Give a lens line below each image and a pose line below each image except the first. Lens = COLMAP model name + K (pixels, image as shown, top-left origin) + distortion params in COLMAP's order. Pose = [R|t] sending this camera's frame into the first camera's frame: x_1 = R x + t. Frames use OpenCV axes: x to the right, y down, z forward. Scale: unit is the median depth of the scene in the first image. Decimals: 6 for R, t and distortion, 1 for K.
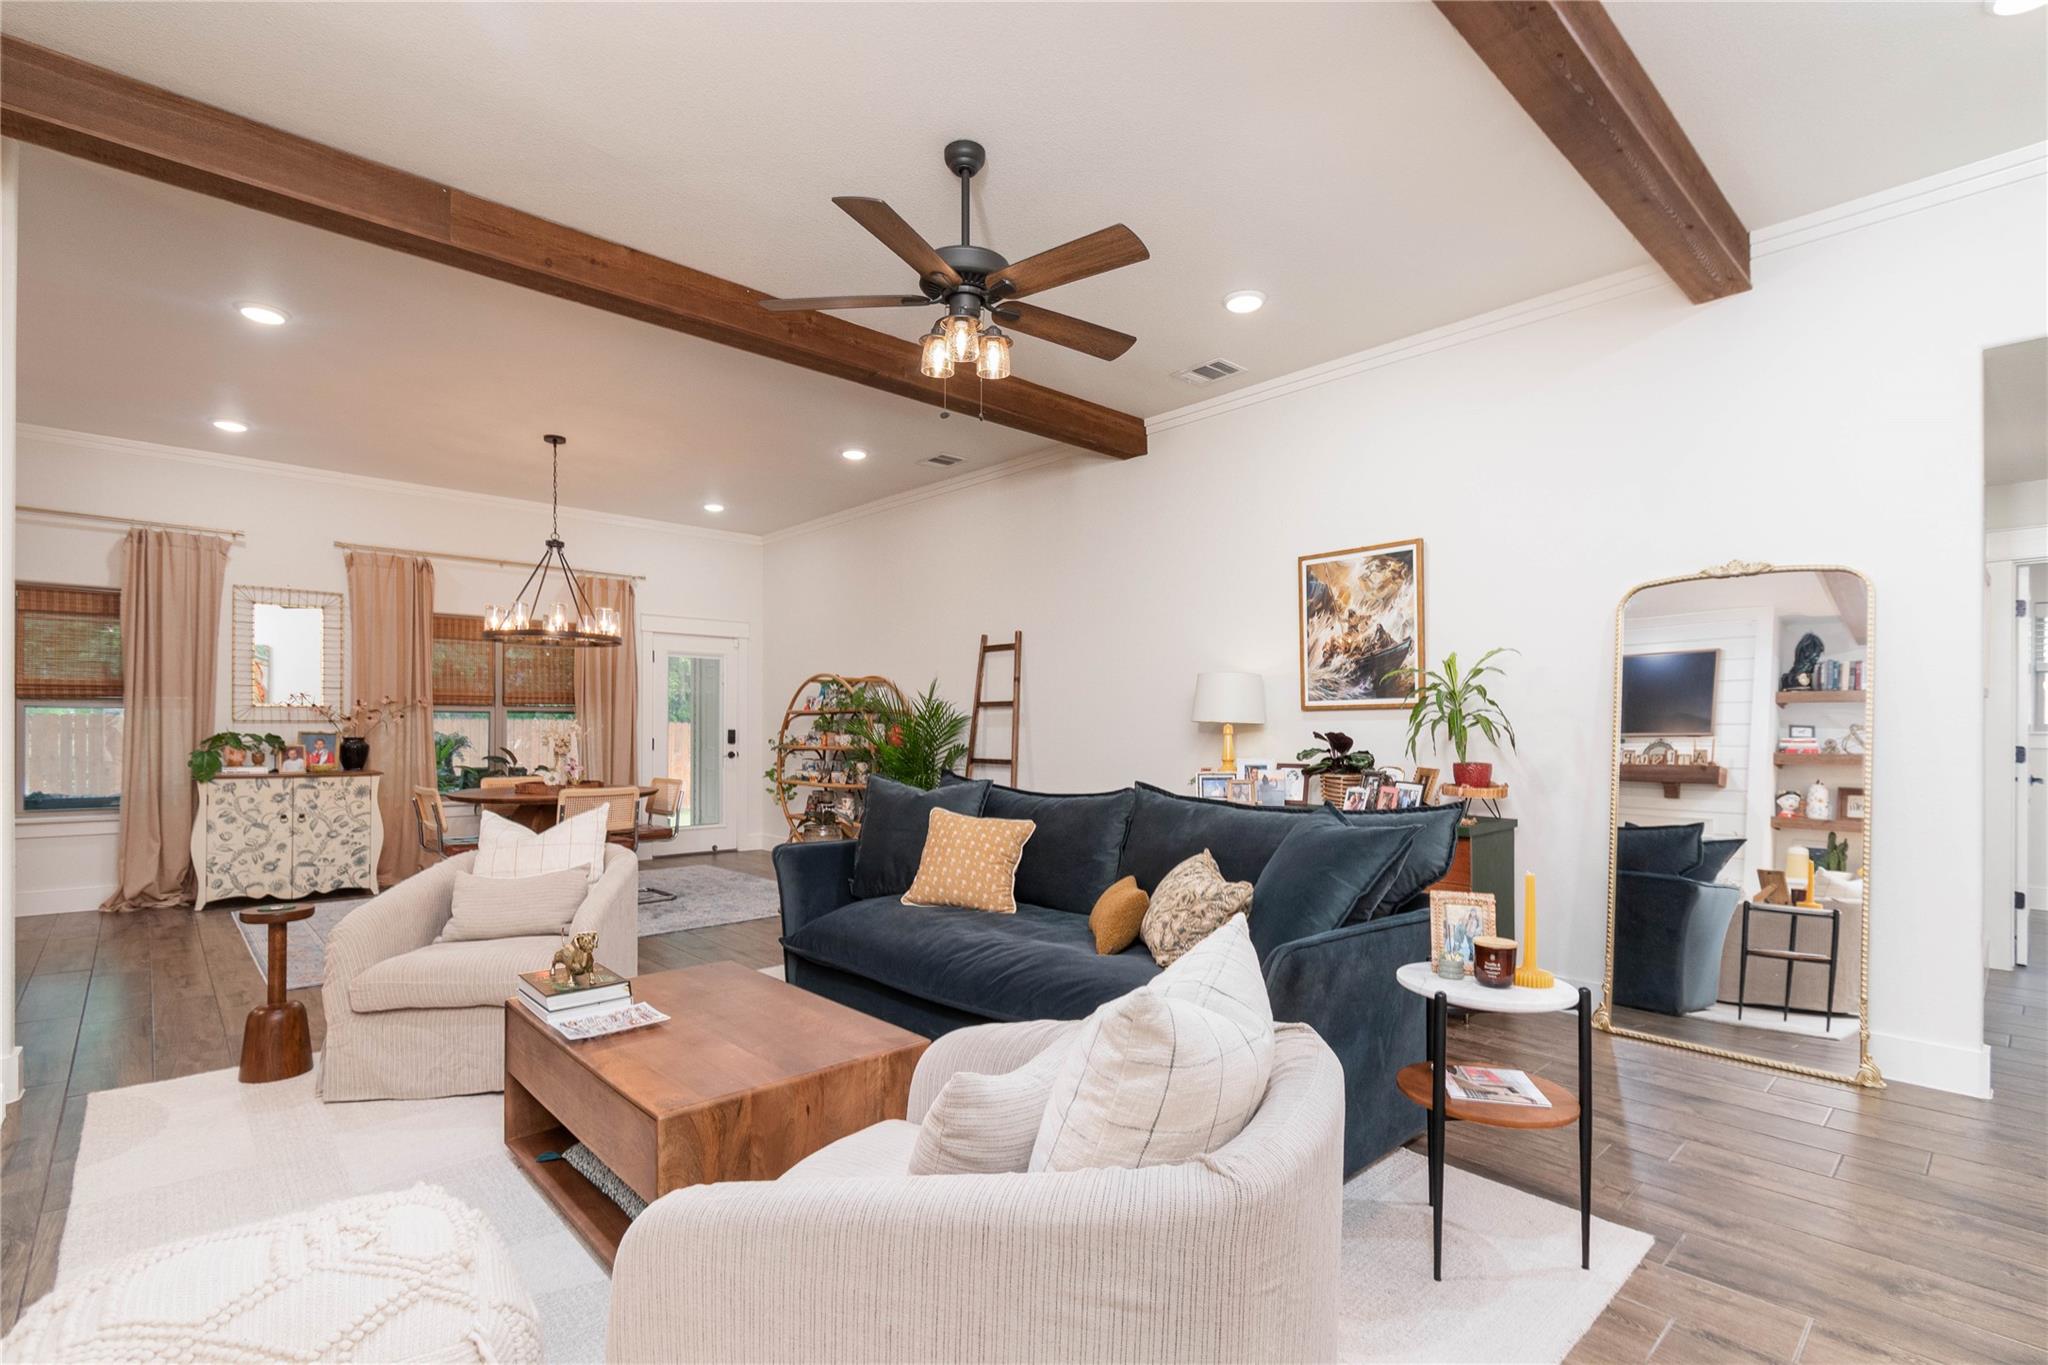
lens RADIAL K [[944.7, 0, 1018.6], [0, 944.7, 722.6], [0, 0, 1]] dist [0.007669, -0.000183]
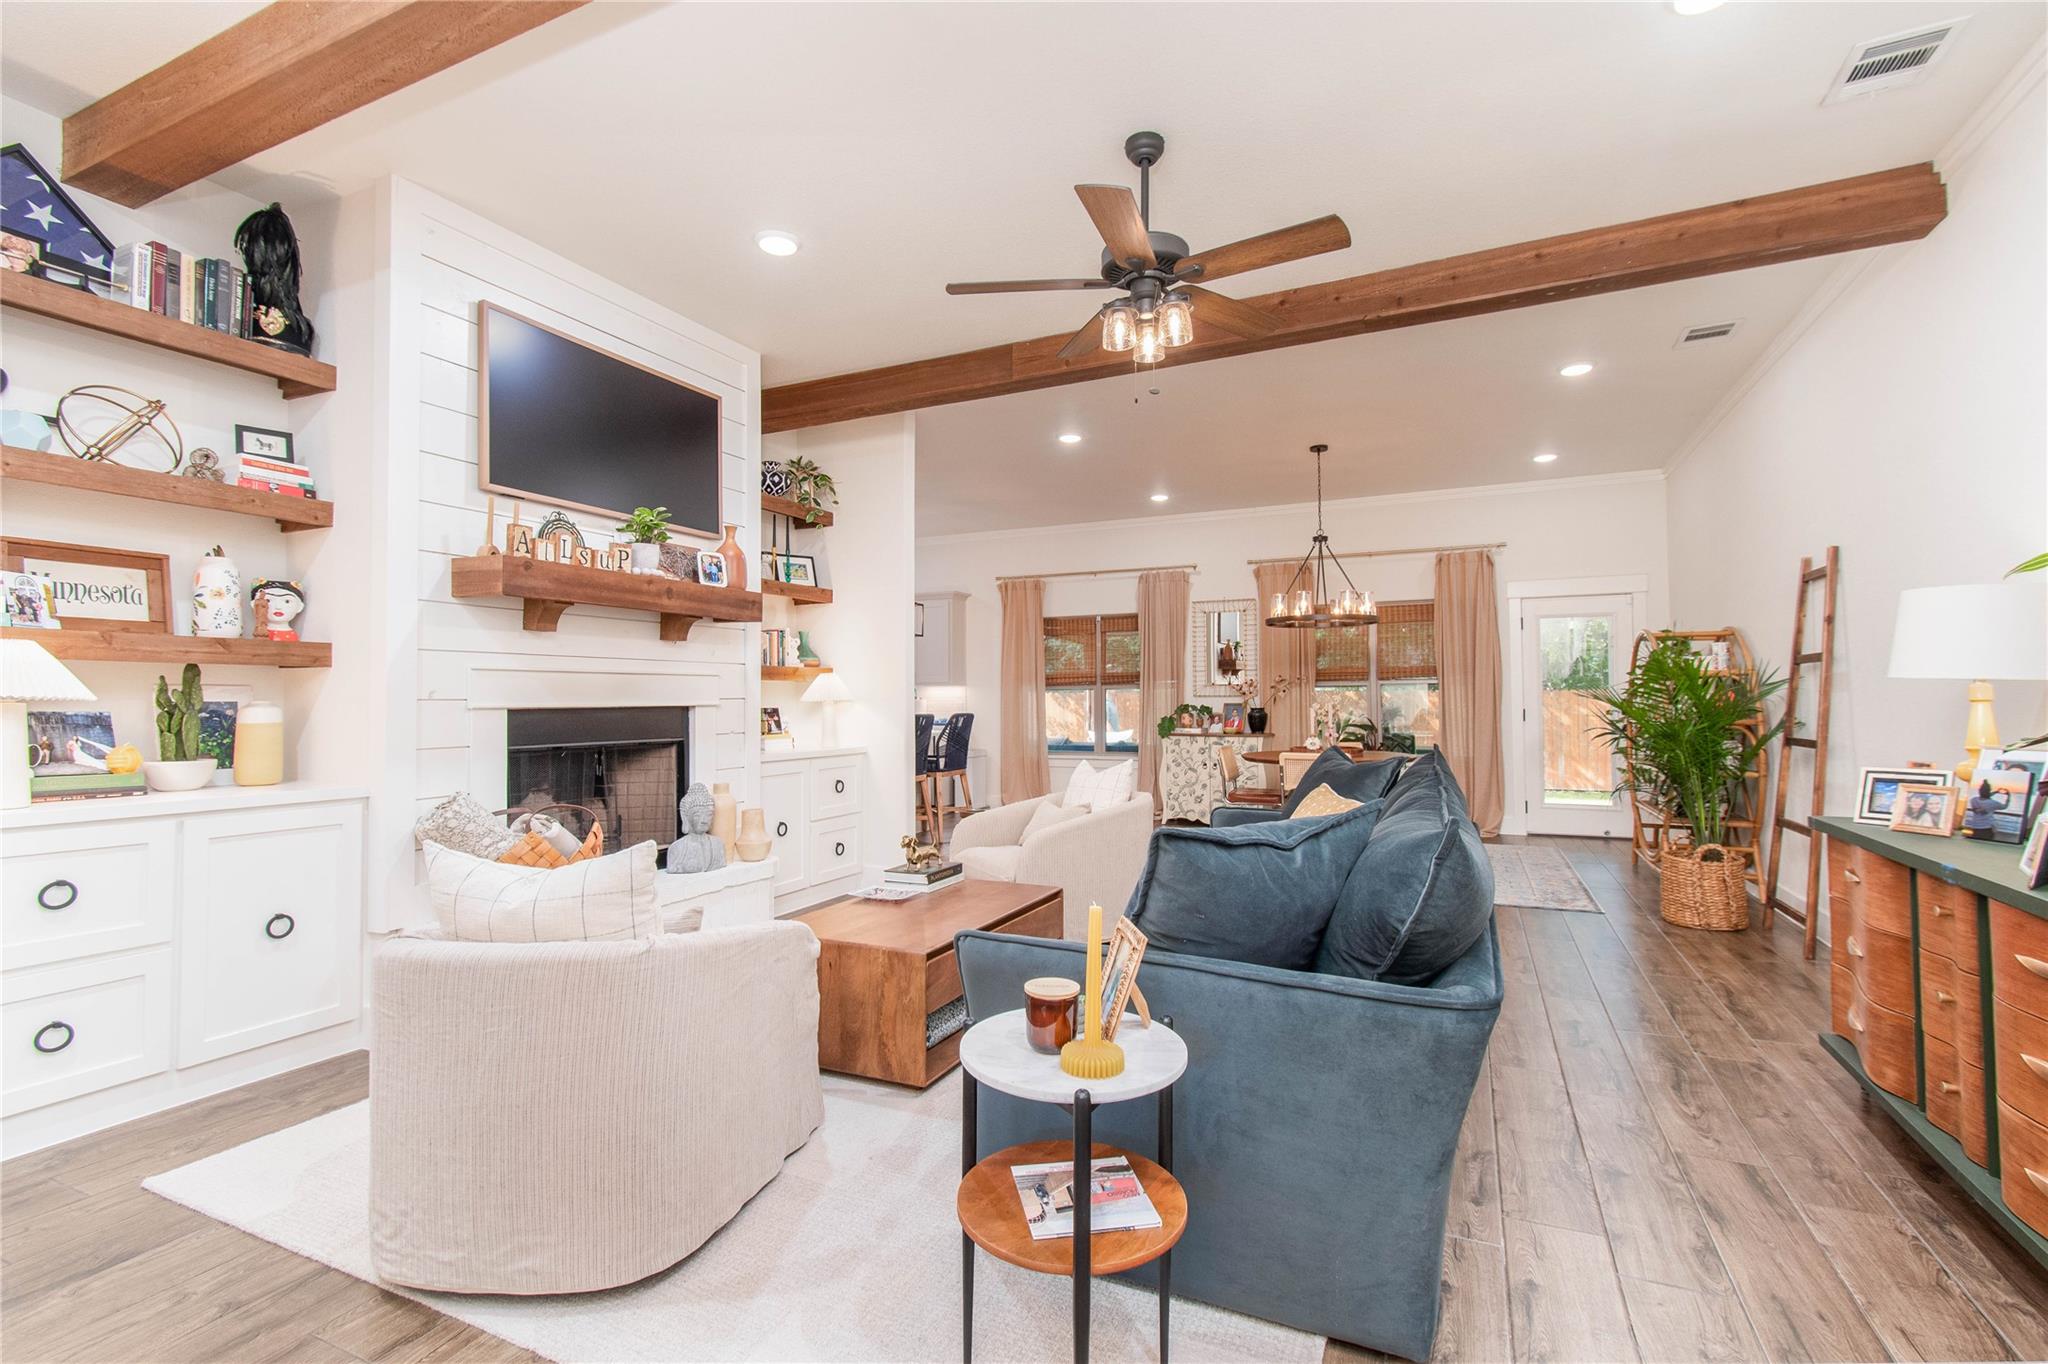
lens RADIAL K [[932.1, 0, 1026.8], [0, 932.1, 674.6], [0, 0, 1]] dist [-0.000363, 0.000087]
pose [[0.374414, -0.032571, -0.926689, 0.395402], [0.012789, 0.999469, -0.029962, 0.004533], [0.927173, -0.000633, 0.374632, 0.238603]]
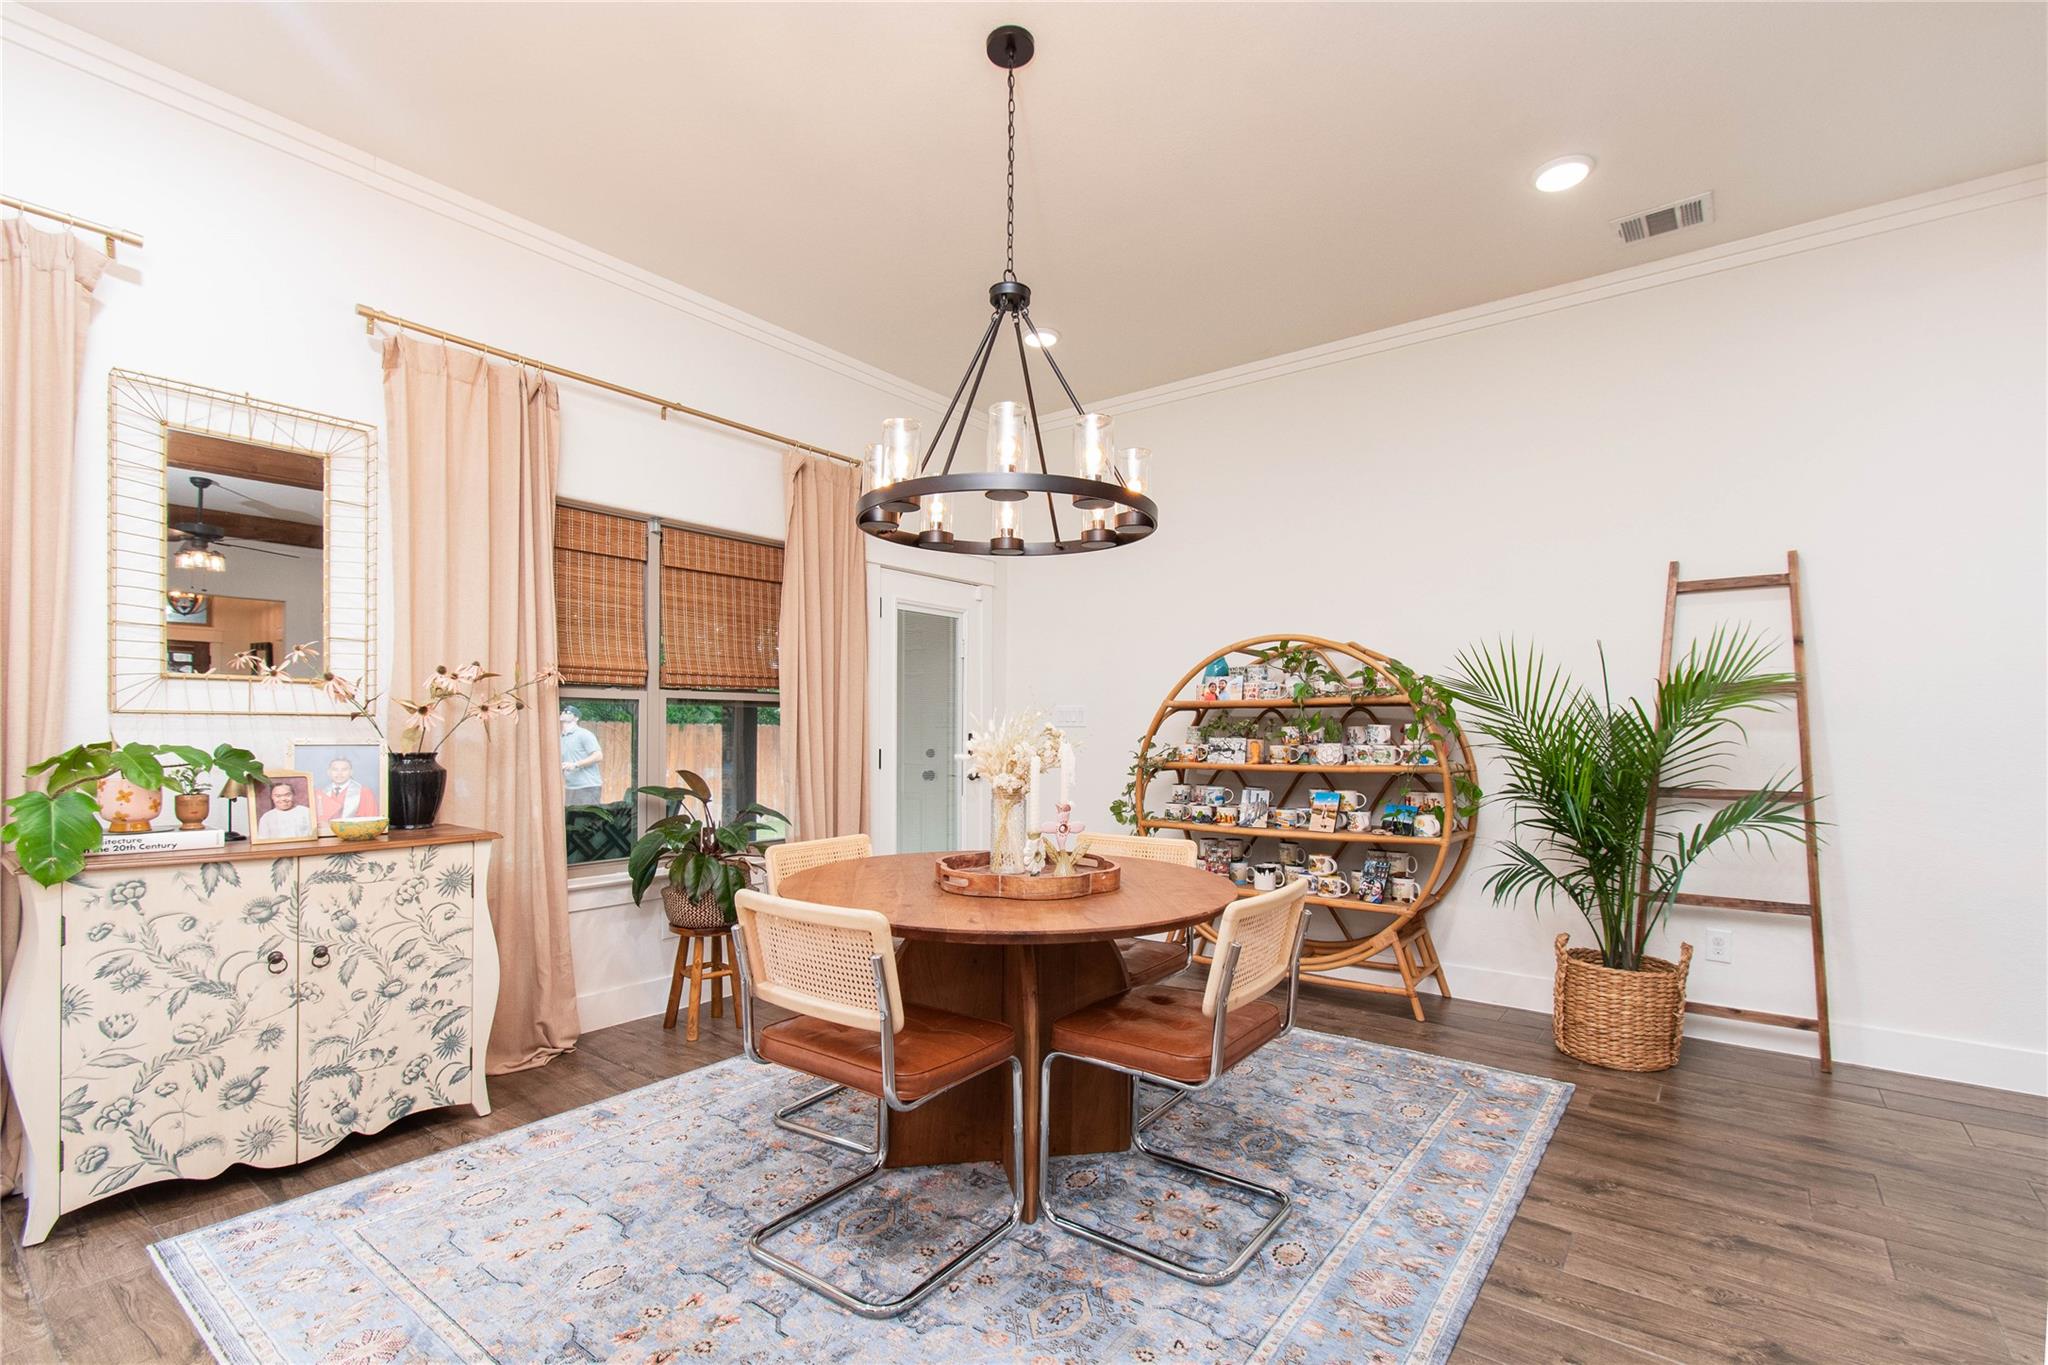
lens RADIAL K [[932.9, 0, 1023.8], [0, 932.9, 734.8], [0, 0, 1]] dist [0.001100, 0.000151]
pose [[0.985992, 0.000765, 0.166792, -0.525467], [-0.002135, 0.999965, 0.008032, 0.003596], [-0.166780, -0.008276, 0.985959, 0.561000]]
